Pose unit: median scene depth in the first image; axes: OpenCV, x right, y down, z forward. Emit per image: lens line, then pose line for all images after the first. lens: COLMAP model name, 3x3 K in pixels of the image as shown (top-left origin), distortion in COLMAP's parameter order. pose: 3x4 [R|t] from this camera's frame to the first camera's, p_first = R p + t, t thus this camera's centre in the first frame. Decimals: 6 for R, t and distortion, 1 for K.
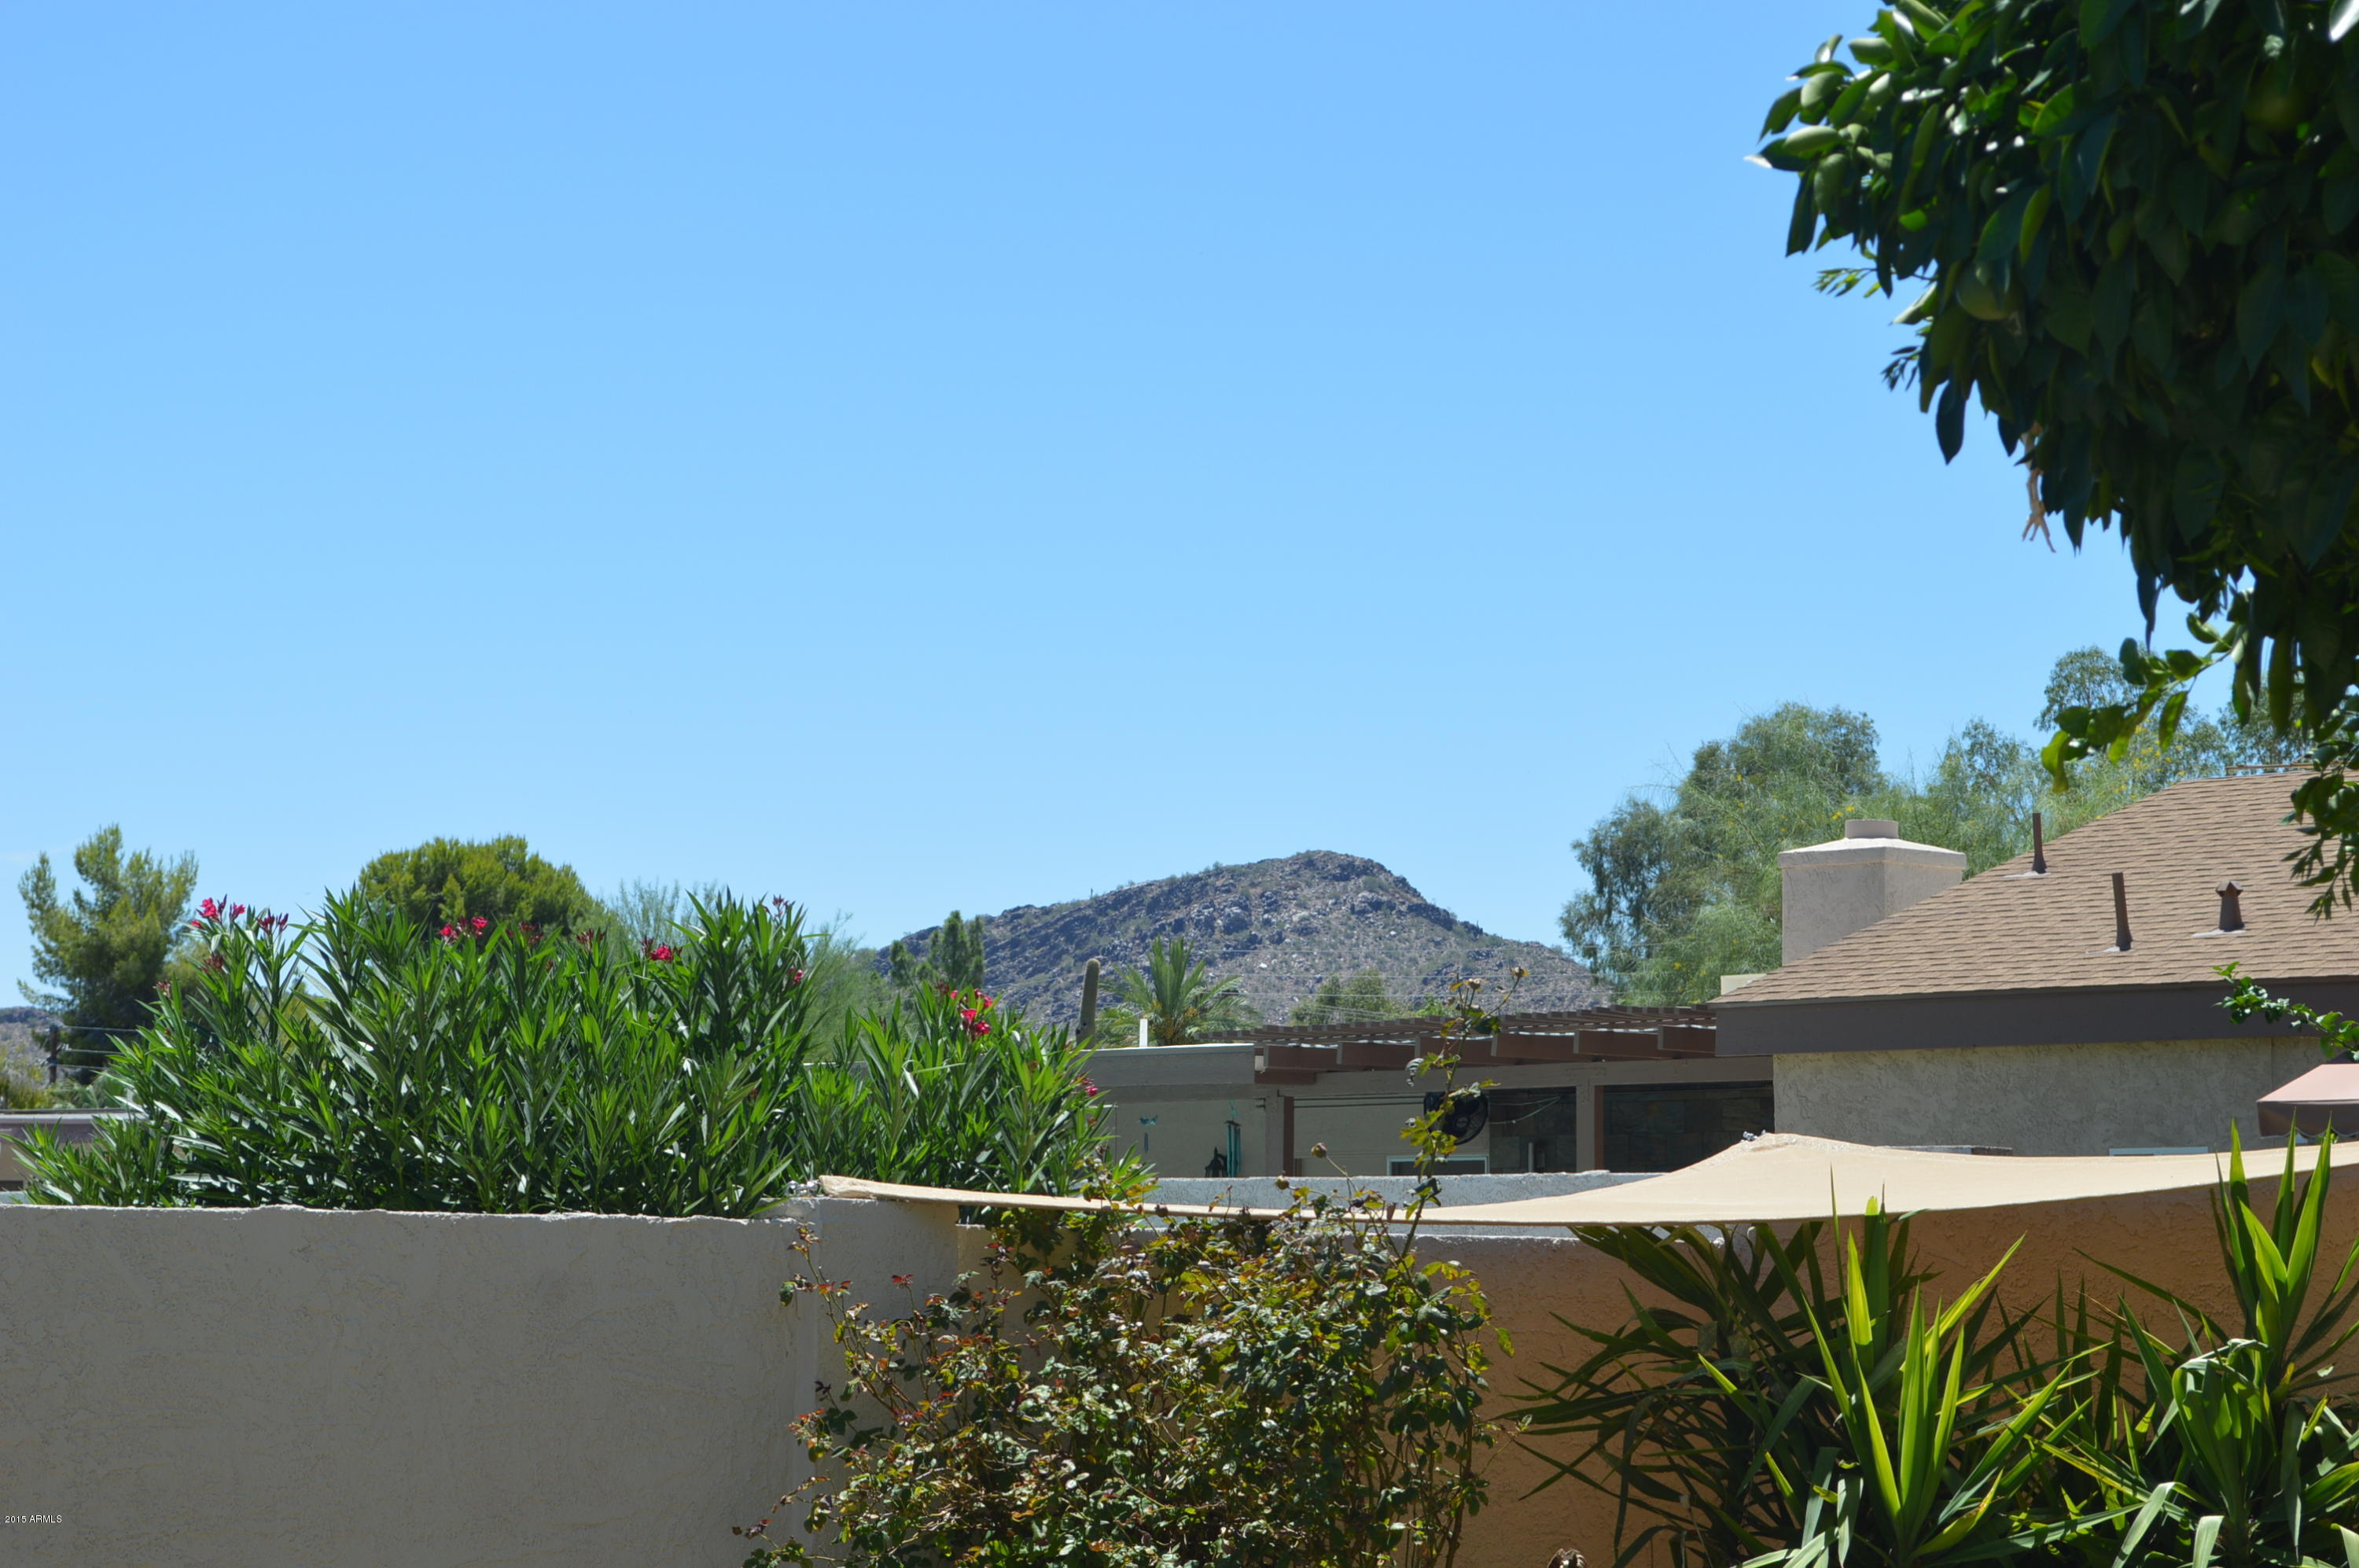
lens RADIAL K [[5289.4, 0, 1179.2], [0, 5289.4, 786.4], [0, 0, 1]] dist [0.103320, 0.000000]
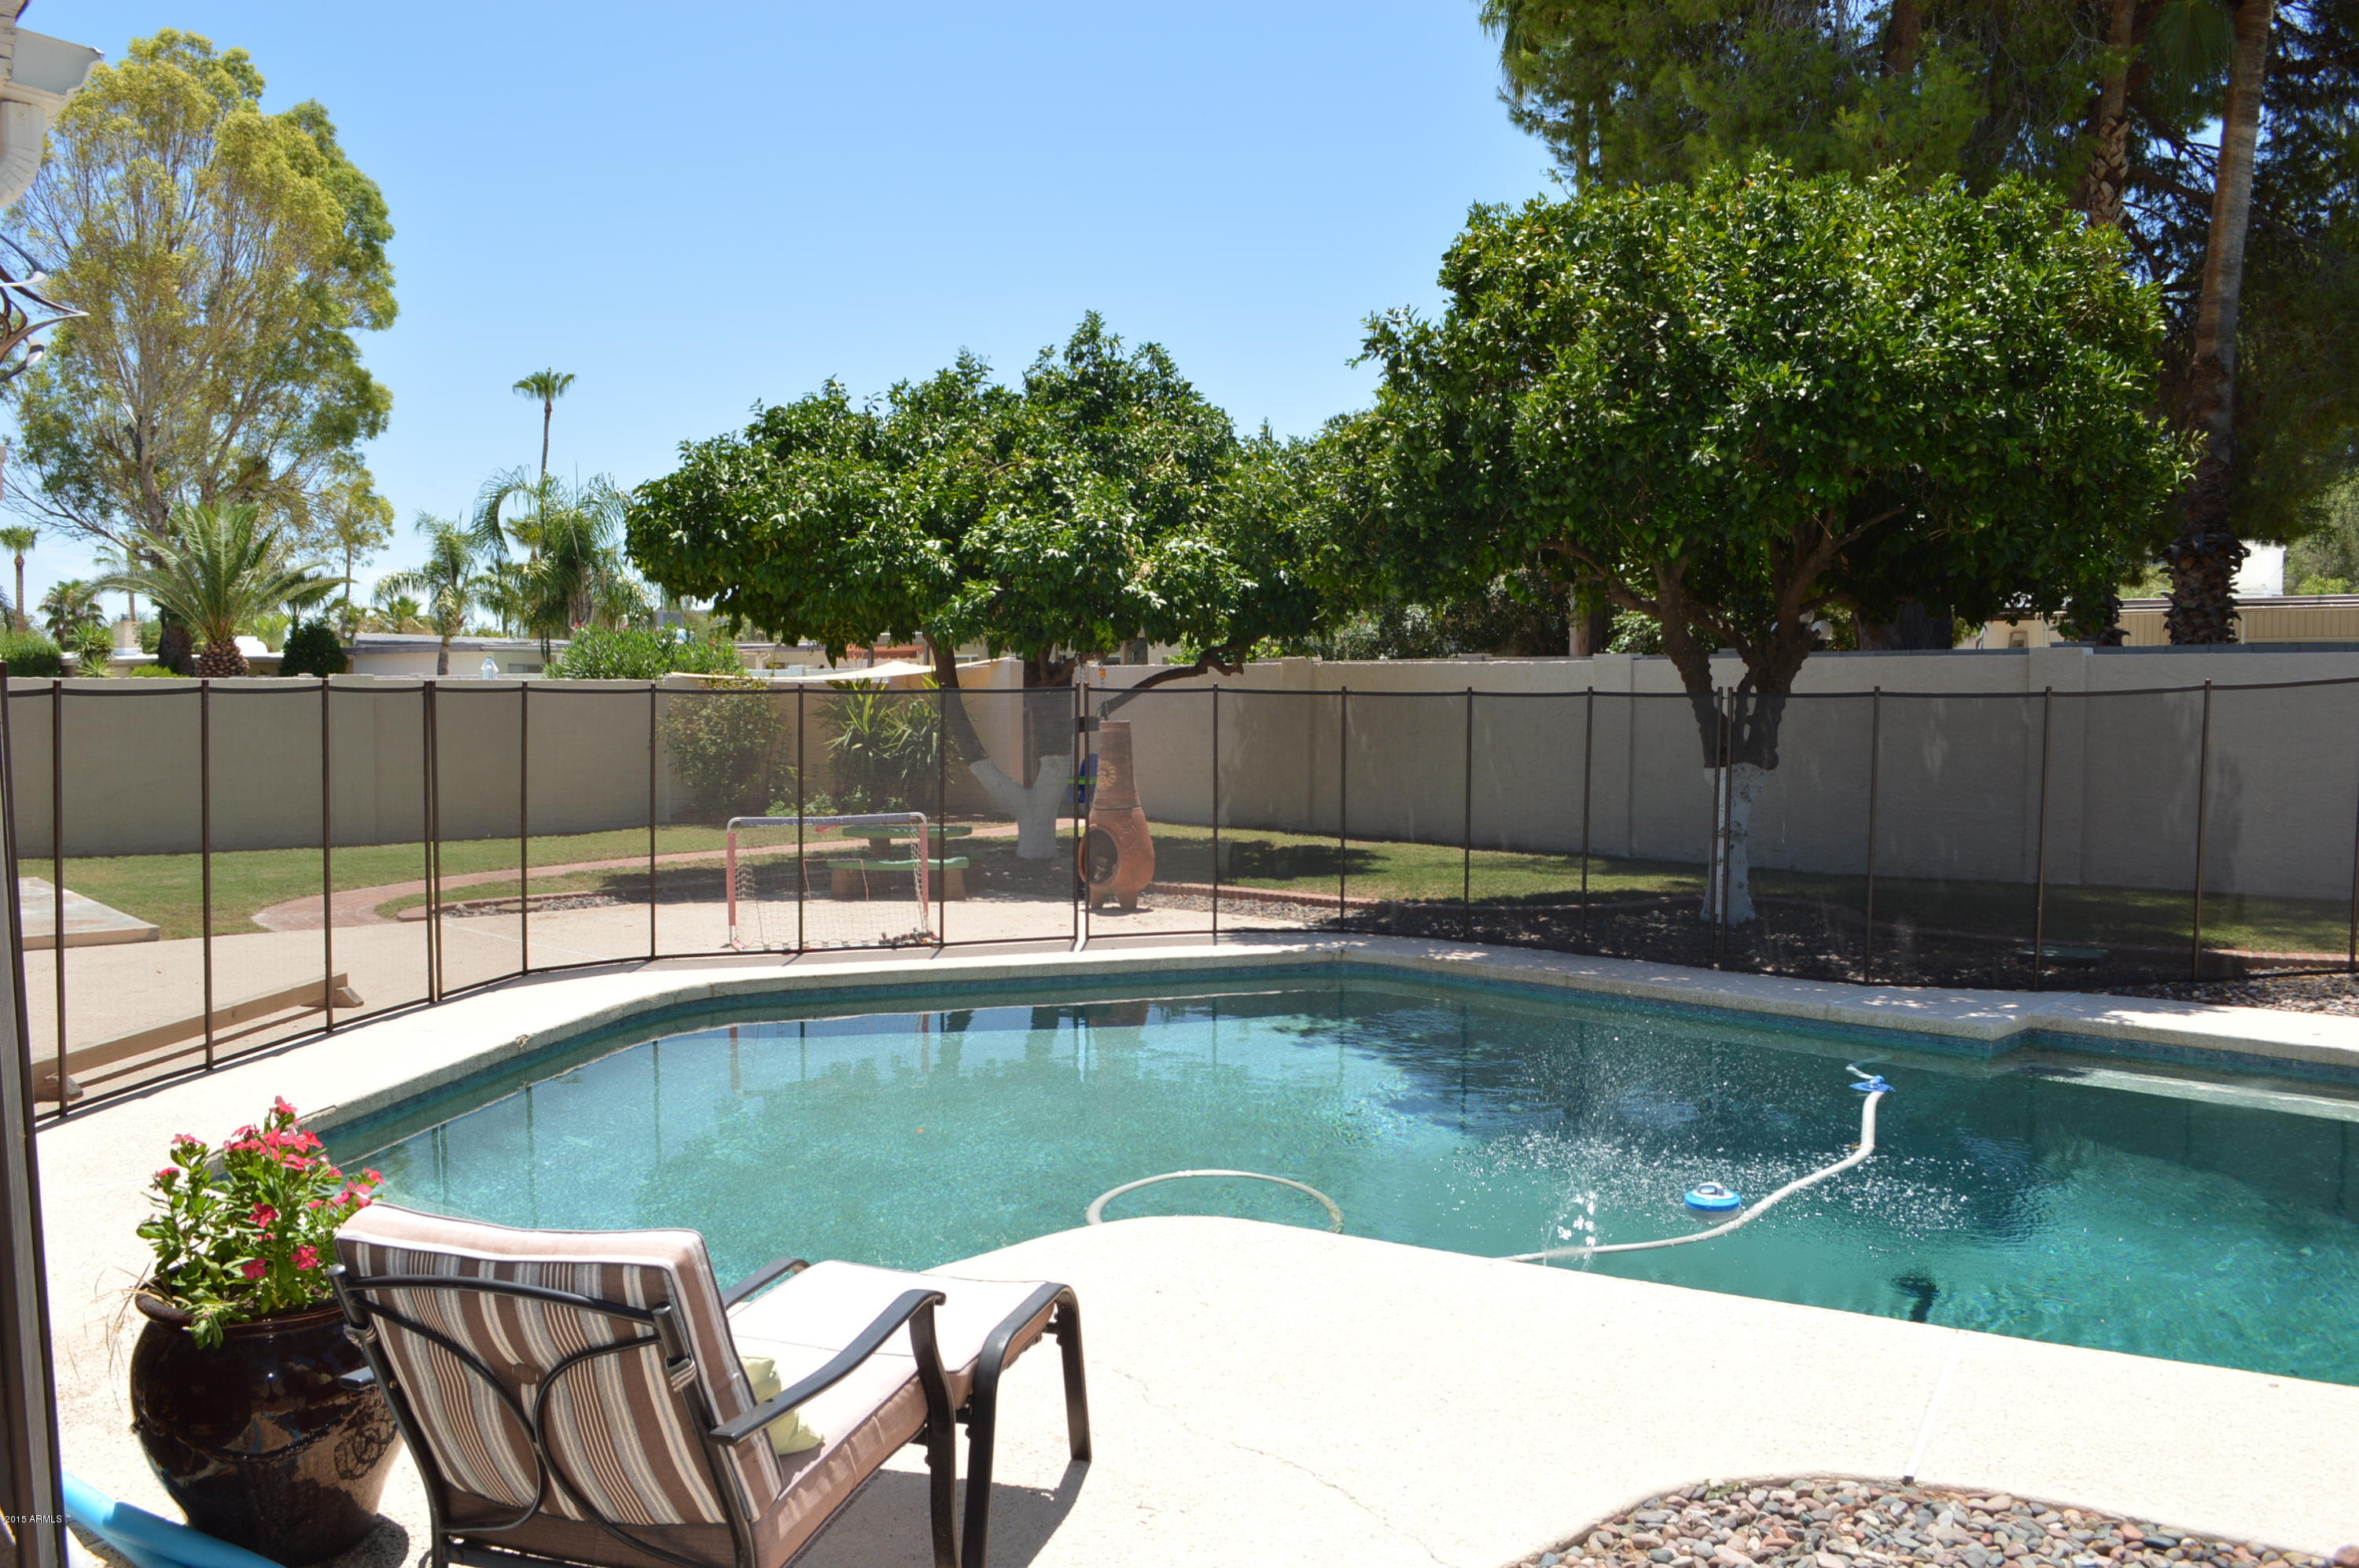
lens RADIAL K [[1869.9, 0, 1190.2], [0, 1869.9, 763.8], [0, 0, 1]] dist [-0.010342, -0.020019]
pose [[0.997643, -0.001790, -0.068593, 0.618502], [0.010837, 0.991224, 0.131752, -0.087510], [0.067755, -0.132185, 0.988907, -0.954801]]
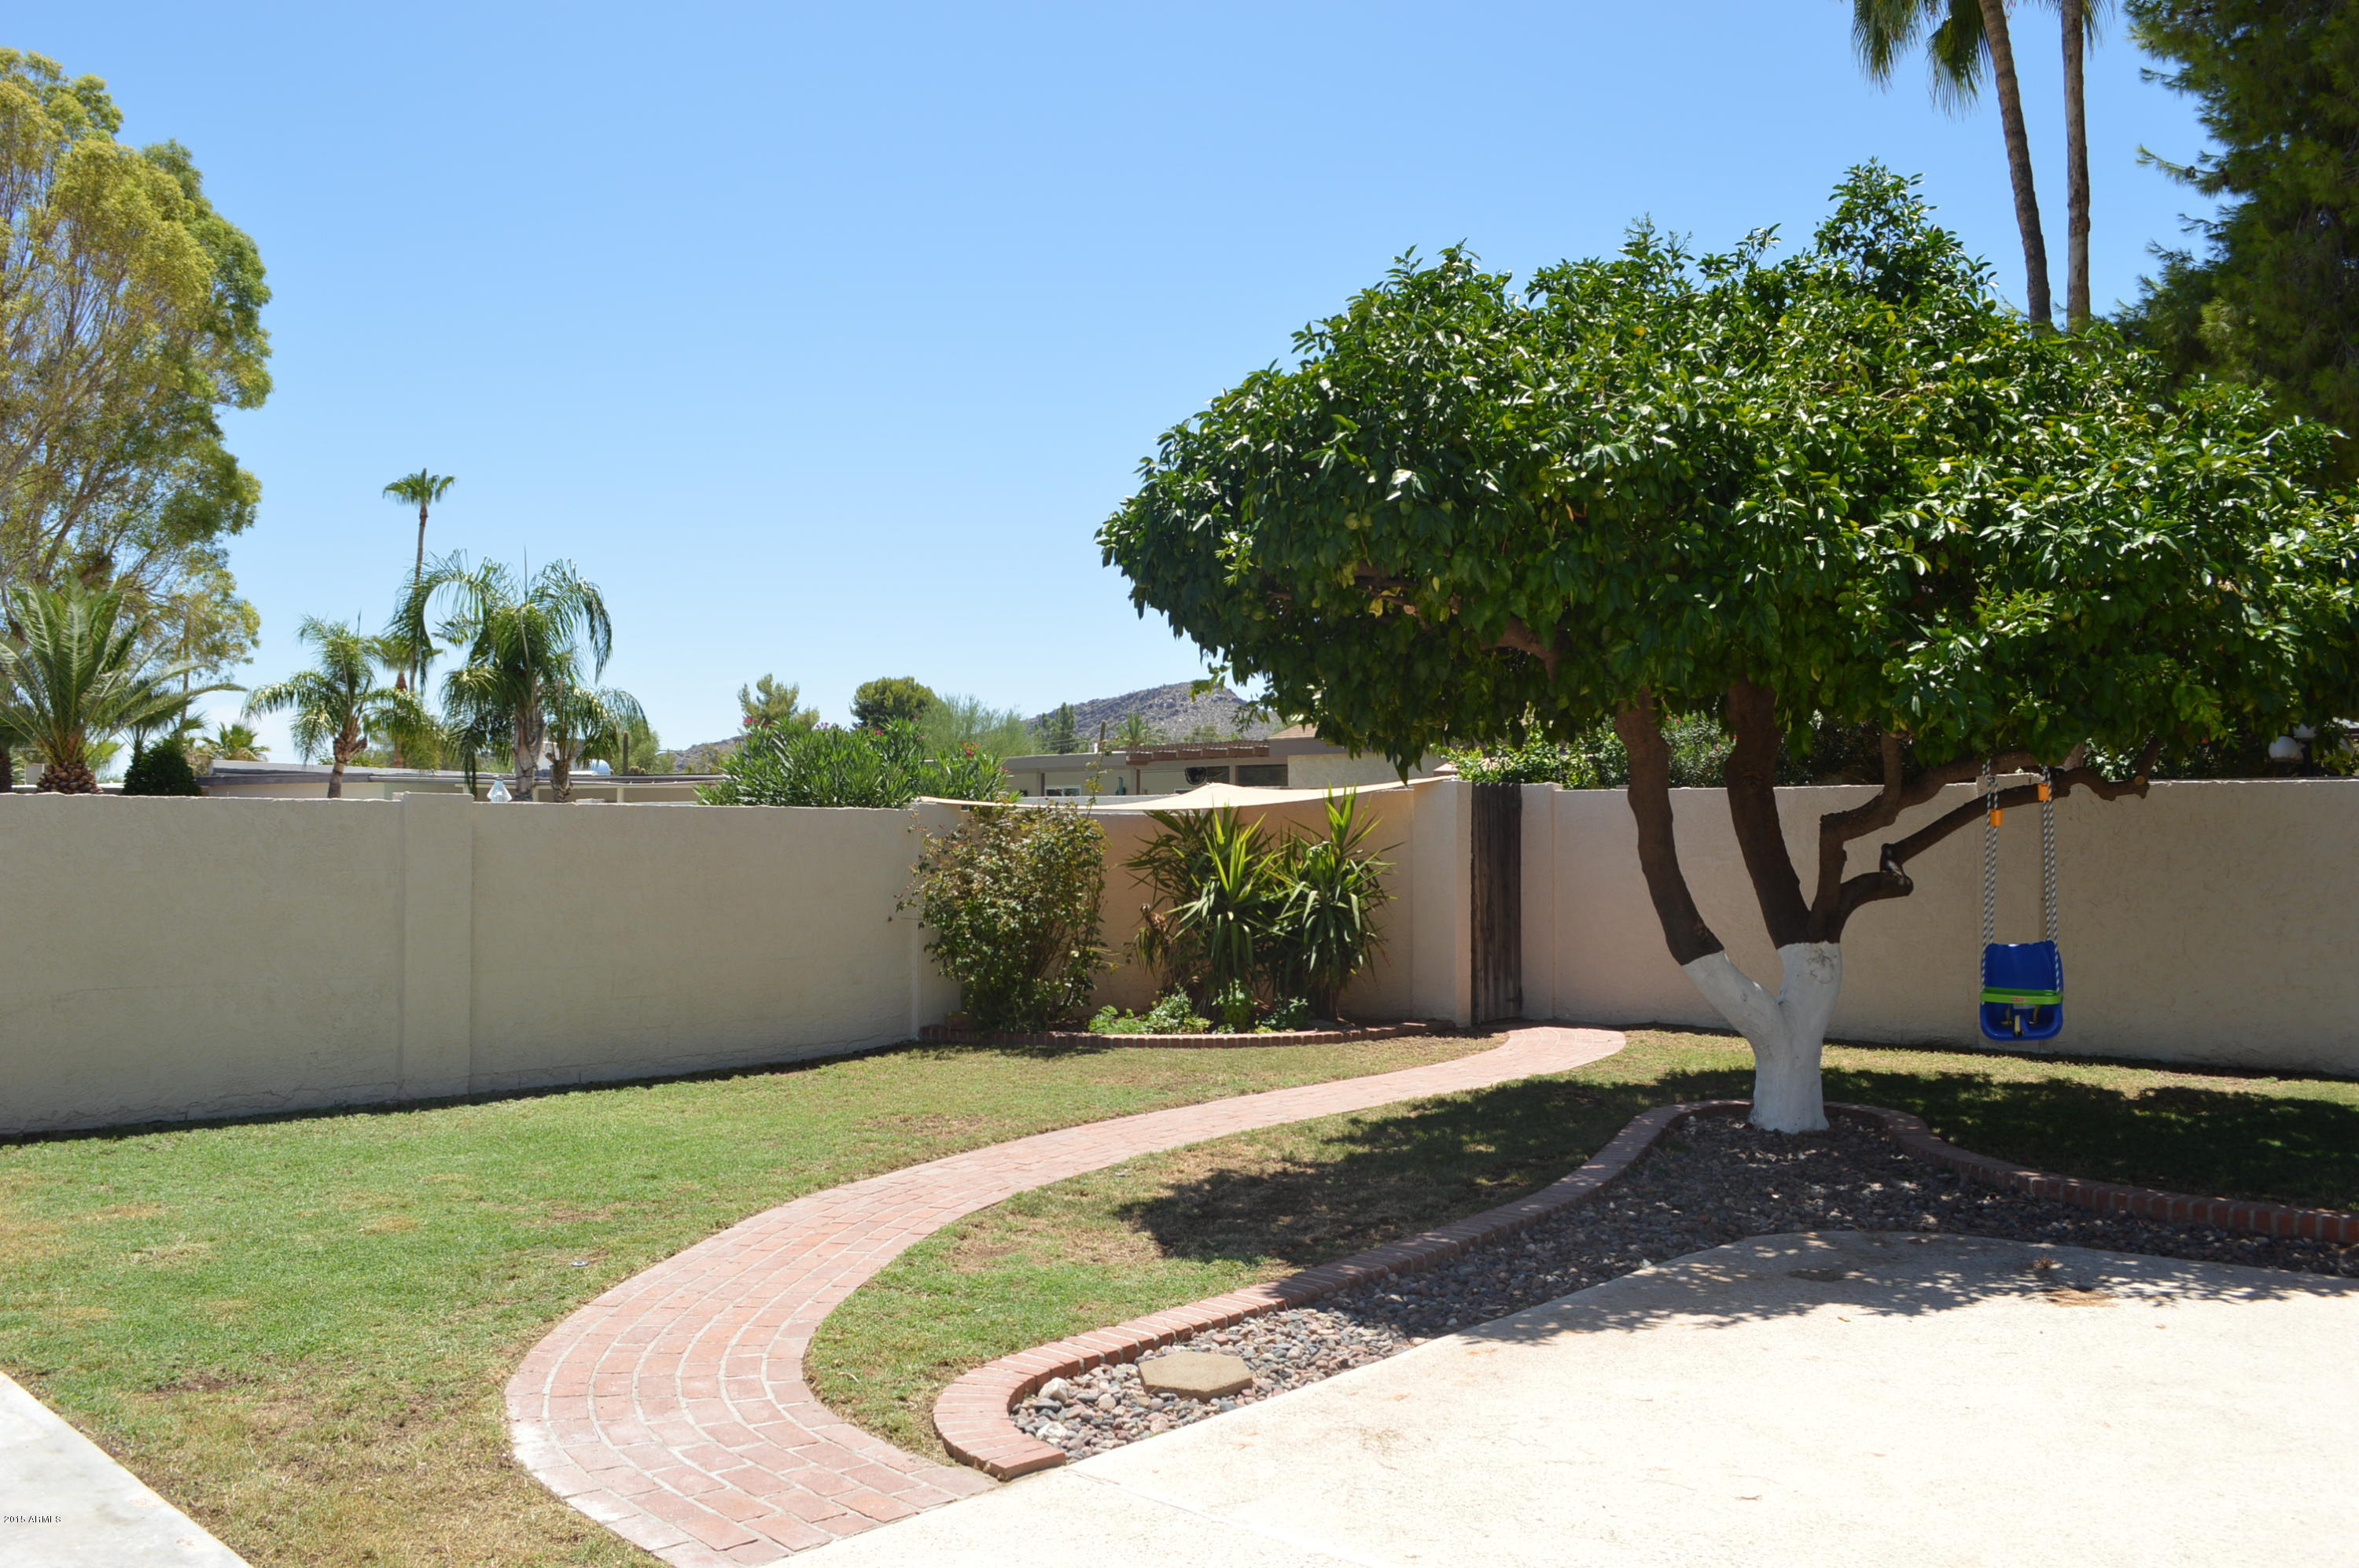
lens RADIAL K [[1869.9, 0, 1167.3], [0, 1869.9, 802.1], [0, 0, 1]] dist [-0.010342, -0.020019]
pose [[0.999958, -0.002062, 0.008923, 0.082791], [0.001365, 0.997001, 0.077375, -0.018089], [-0.009056, -0.077360, 0.996962, -0.231258]]
